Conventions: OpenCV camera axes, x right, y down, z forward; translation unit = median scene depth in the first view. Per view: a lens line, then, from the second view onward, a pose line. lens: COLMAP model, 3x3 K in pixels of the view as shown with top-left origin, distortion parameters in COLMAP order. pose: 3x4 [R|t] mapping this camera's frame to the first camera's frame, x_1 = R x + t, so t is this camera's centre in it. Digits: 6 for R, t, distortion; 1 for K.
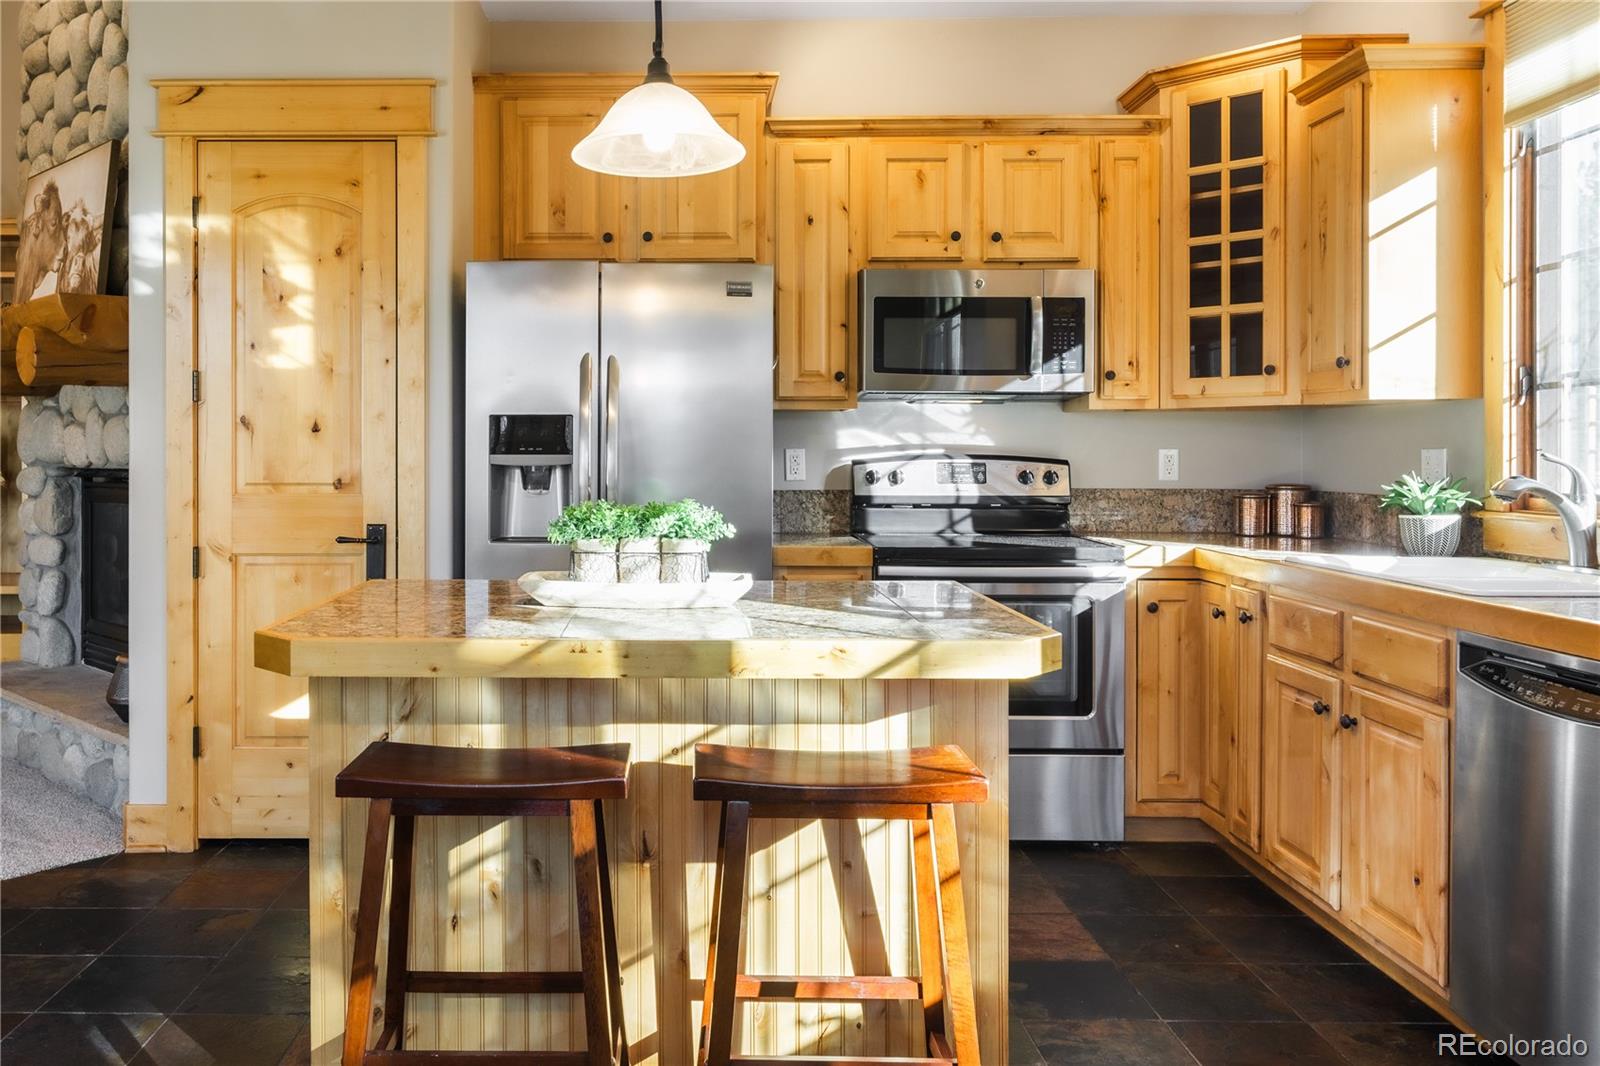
lens RADIAL K [[1245.9, 0, 657.4], [0, 1245.9, 455.6], [0, 0, 1]] dist [0.005115, -0.006297]
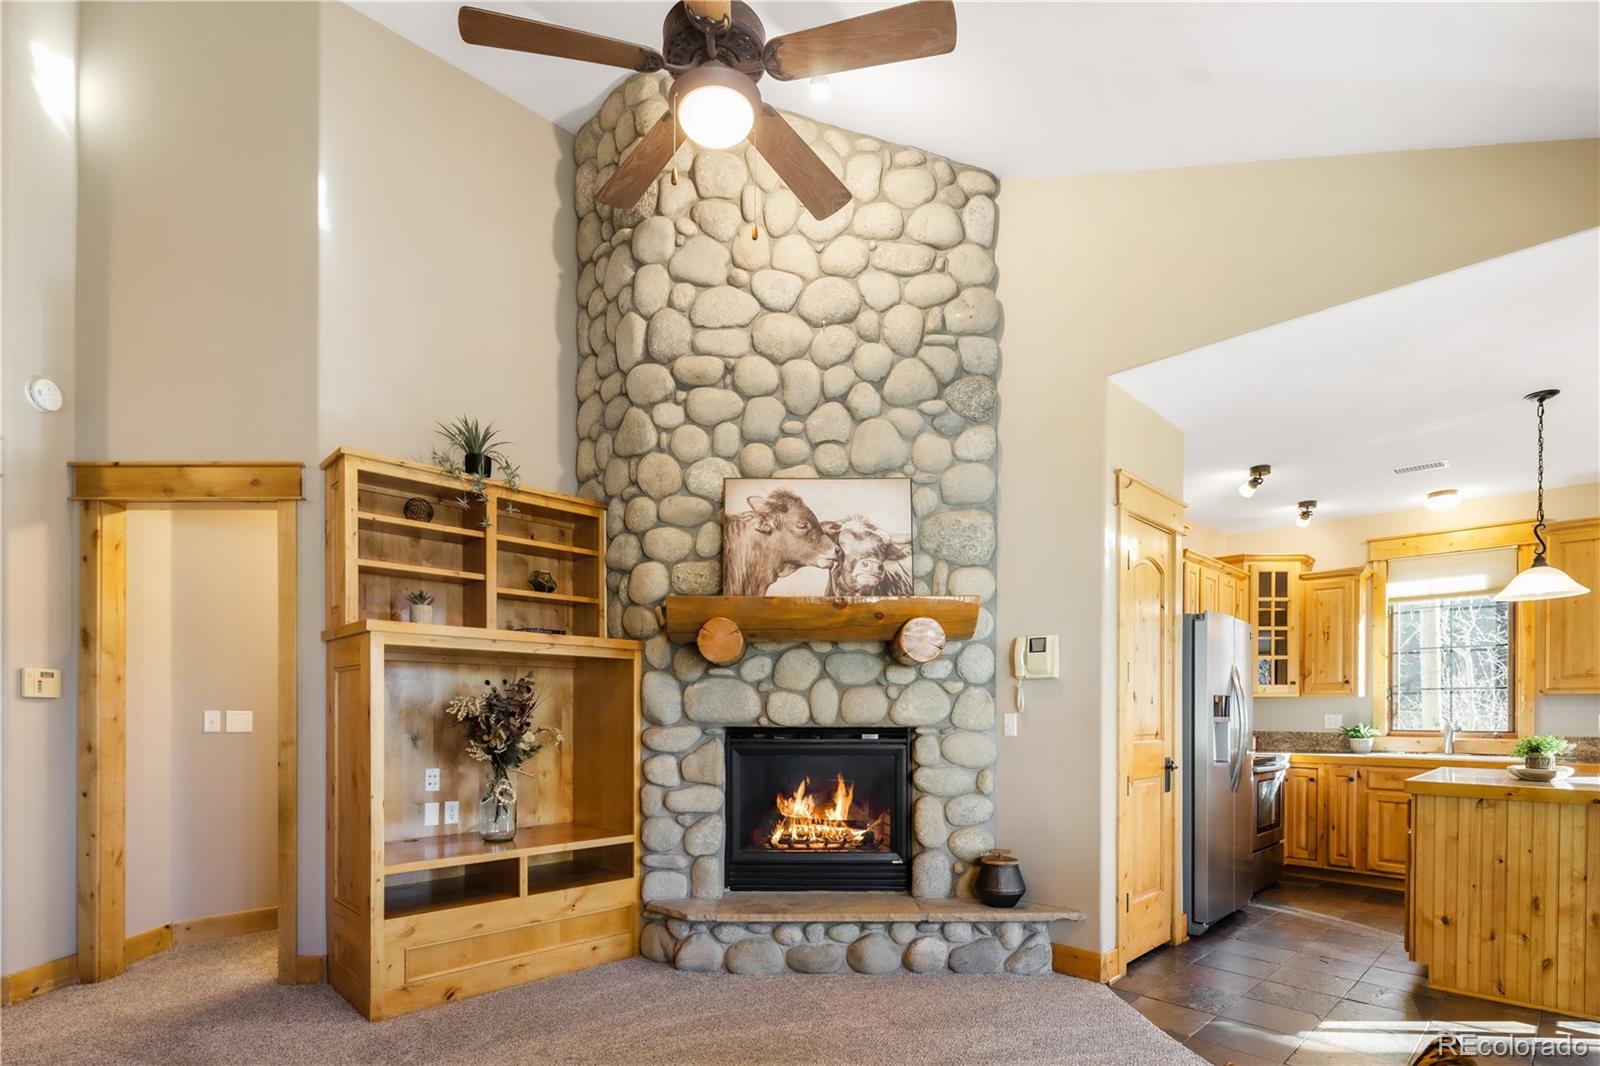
lens RADIAL K [[774.1, 0, 793.6], [0, 774.1, 713.4], [0, 0, 1]] dist [0.004742, -0.005449]
pose [[0.702212, 0.001935, 0.711965, -1.245798], [-0.001567, 0.999998, -0.001173, -0.003187], [-0.711966, -0.000292, 0.702214, 0.575528]]
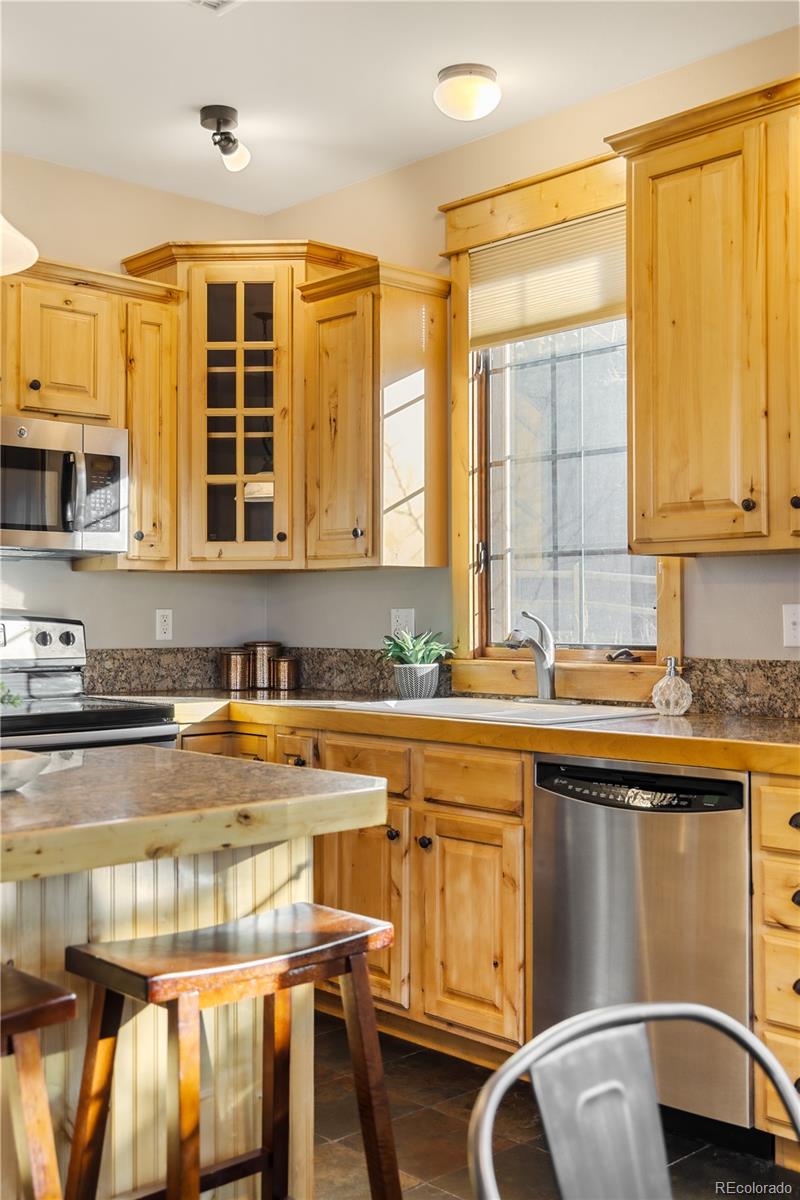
lens RADIAL K [[1311.7, 0, 410.9], [0, 1311.7, 588.6], [0, 0, 1]] dist [-0.001651, 0.000000]
pose [[0.708481, 0.011608, 0.705634, -0.225138], [0.005241, 0.999751, -0.021709, 0.002400], [-0.705710, 0.019079, 0.708244, 0.096233]]
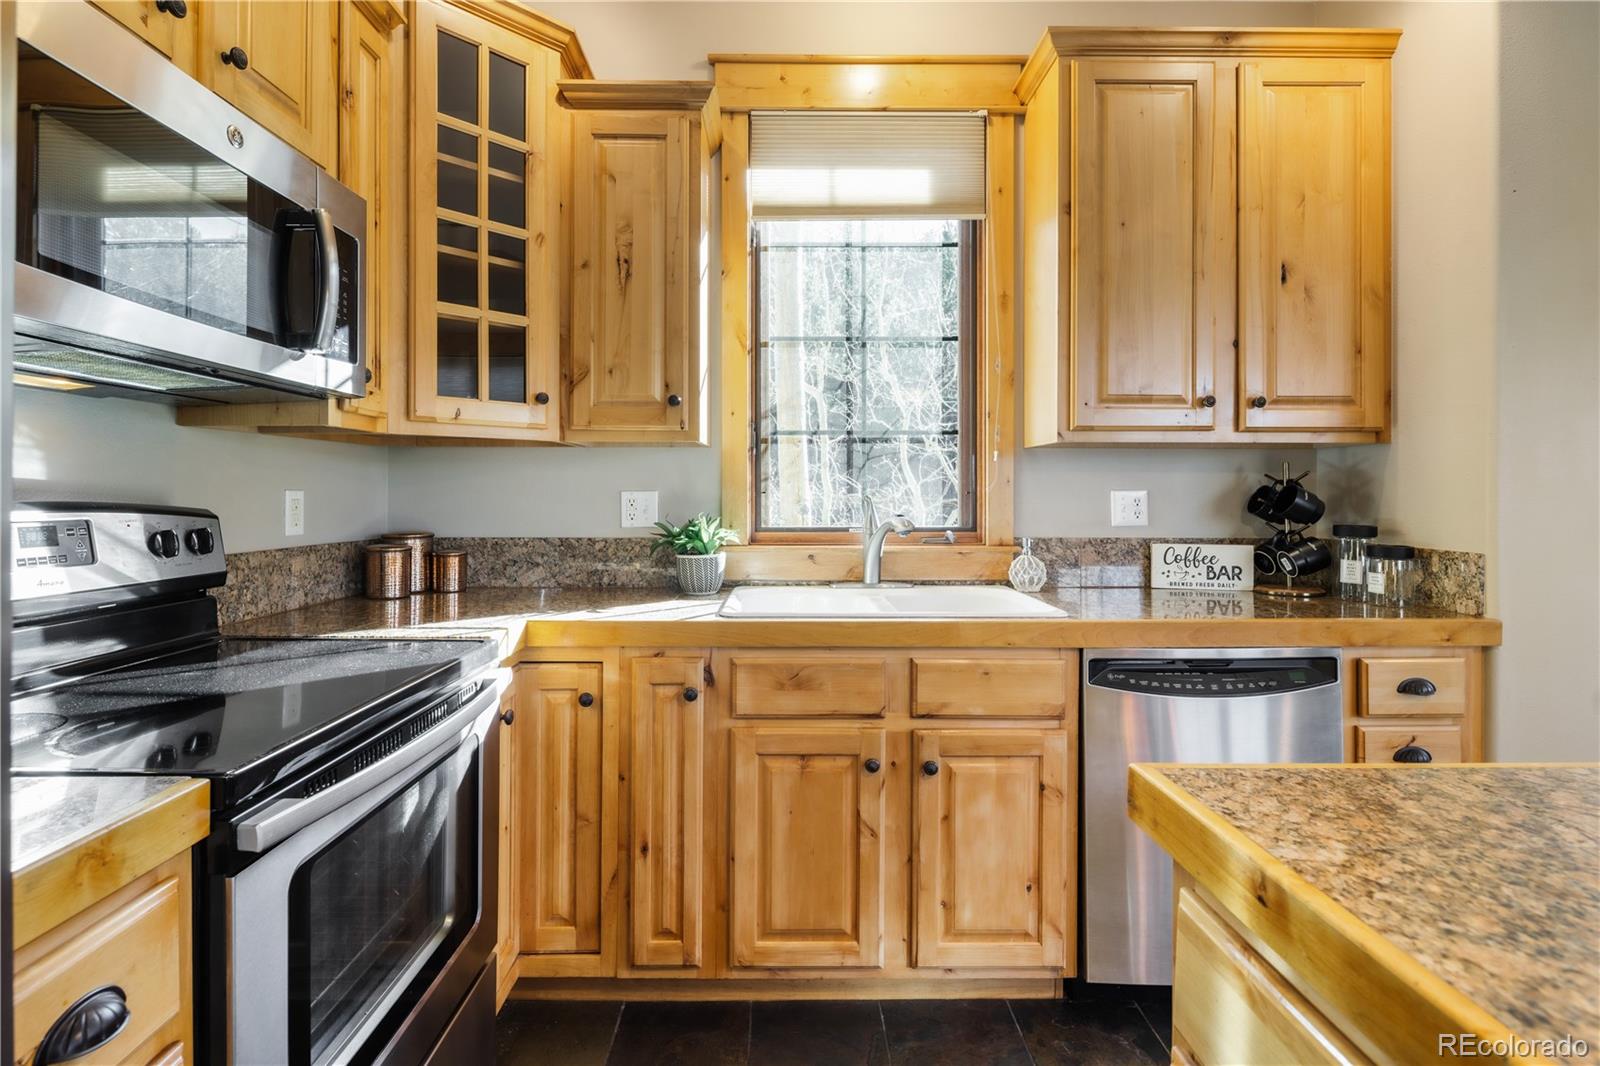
lens RADIAL K [[774.1, 0, 795.5], [0, 774.1, 491.2], [0, 0, 1]] dist [0.004742, -0.005449]
pose [[-0.036645, 0.002162, 0.999326, -0.040166], [0.002818, 0.999994, -0.002061, -0.003499], [-0.999324, 0.002741, -0.036651, 0.788075]]
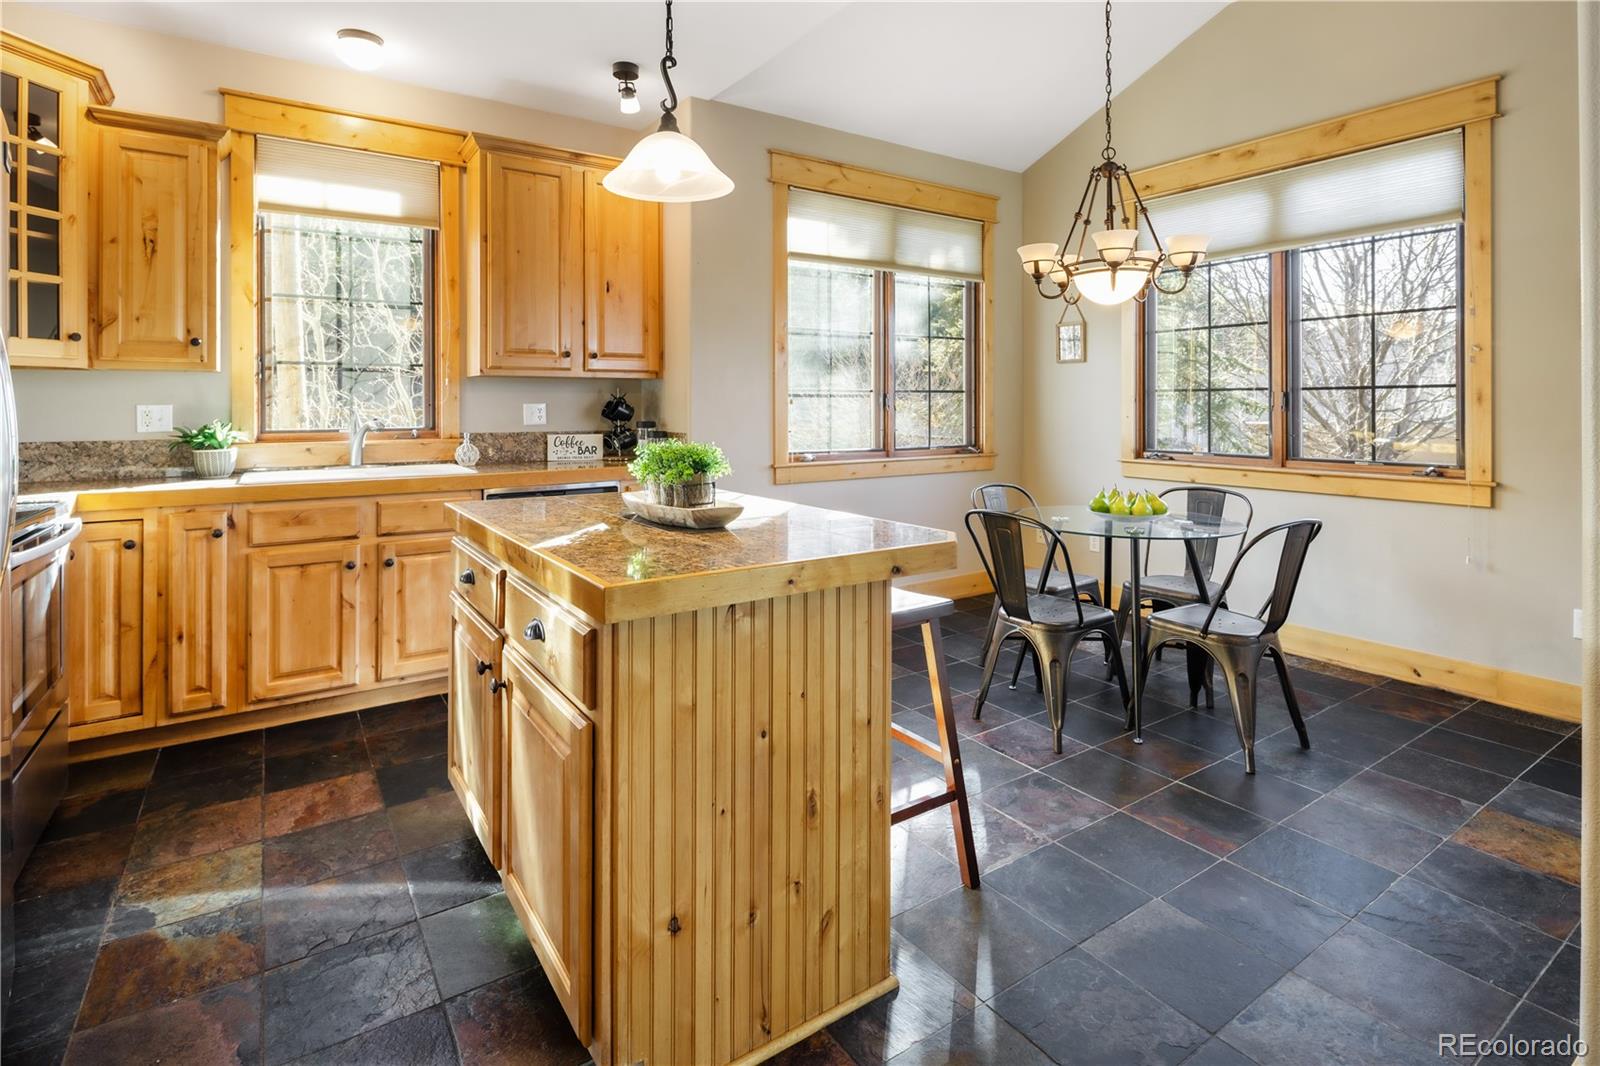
lens RADIAL K [[774.1, 0, 799.4], [0, 774.1, 404.2], [0, 0, 1]] dist [0.004742, -0.005449]
pose [[-0.579447, 0.002092, 0.815007, -0.454950], [0.005601, 0.999983, 0.001416, -0.003059], [-0.814991, 0.005385, -0.579449, 0.807942]]
